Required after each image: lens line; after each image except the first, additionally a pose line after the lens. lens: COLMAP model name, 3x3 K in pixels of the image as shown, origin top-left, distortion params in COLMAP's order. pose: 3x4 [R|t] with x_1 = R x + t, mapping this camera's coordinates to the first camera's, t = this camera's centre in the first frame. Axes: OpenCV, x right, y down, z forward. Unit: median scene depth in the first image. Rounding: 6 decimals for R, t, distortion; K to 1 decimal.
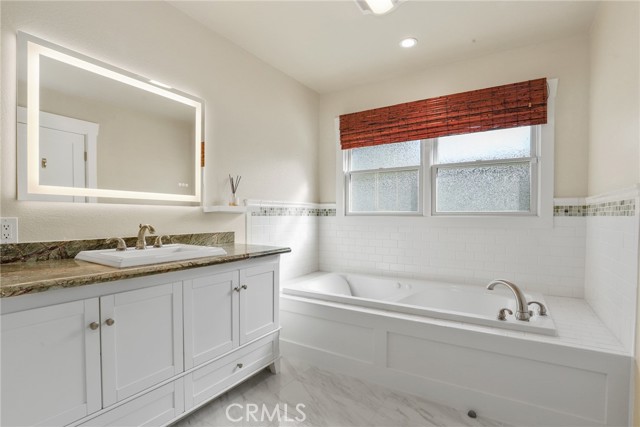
lens RADIAL K [[307.9, 0, 322.9], [0, 307.9, 218.7], [0, 0, 1]] dist [-0.023269, 0.001019]
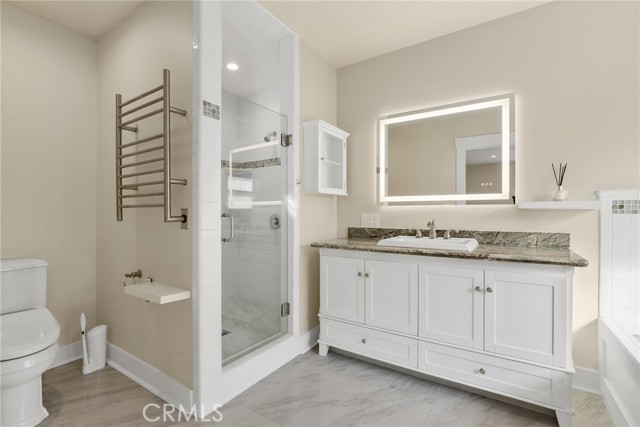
lens RADIAL K [[292.8, 0, 322.9], [0, 292.8, 213.5], [0, 0, 1]] dist [-0.032769, -0.001175]
pose [[-0.031939, -0.011137, -0.999428, 0.629464], [-0.013436, 0.999852, -0.010712, 0.008610], [0.999399, 0.013087, -0.032084, 0.525853]]
